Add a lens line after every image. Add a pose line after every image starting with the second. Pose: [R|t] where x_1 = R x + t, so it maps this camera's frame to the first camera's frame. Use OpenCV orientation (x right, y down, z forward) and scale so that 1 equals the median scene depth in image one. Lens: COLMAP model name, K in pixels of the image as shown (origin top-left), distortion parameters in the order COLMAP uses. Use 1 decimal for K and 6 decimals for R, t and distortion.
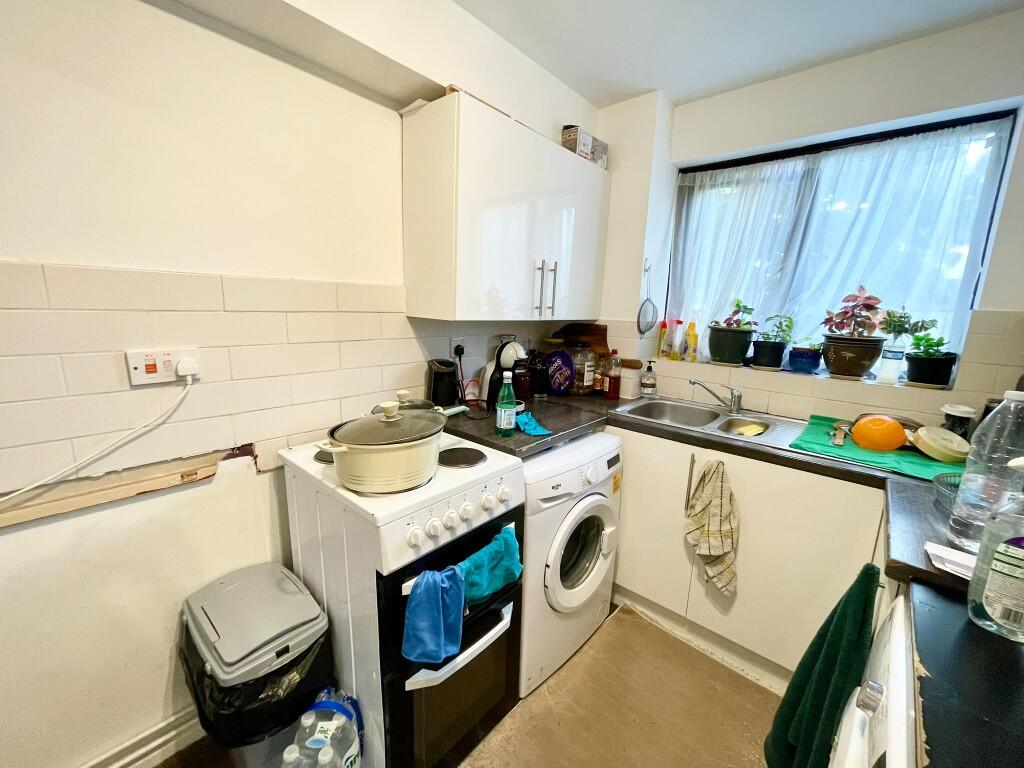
lens RADIAL K [[411.3, 0, 514.8], [0, 411.3, 383.3], [0, 0, 1]] dist [0.000364, 0.000187]
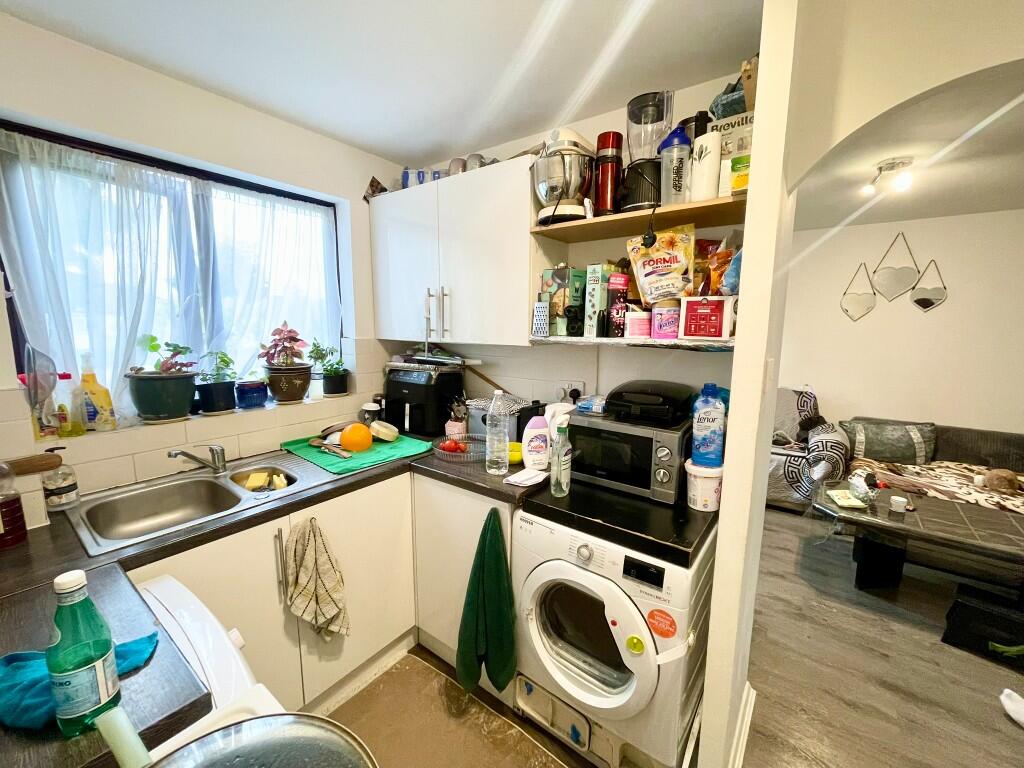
lens RADIAL K [[411.3, 0, 514.6], [0, 411.3, 386.2], [0, 0, 1]] dist [0.000364, 0.000187]
pose [[-0.085770, -0.181666, 0.979613, -0.326661], [0.176582, 0.964898, 0.194398, -0.161830], [-0.980542, 0.189656, -0.050681, 0.441481]]
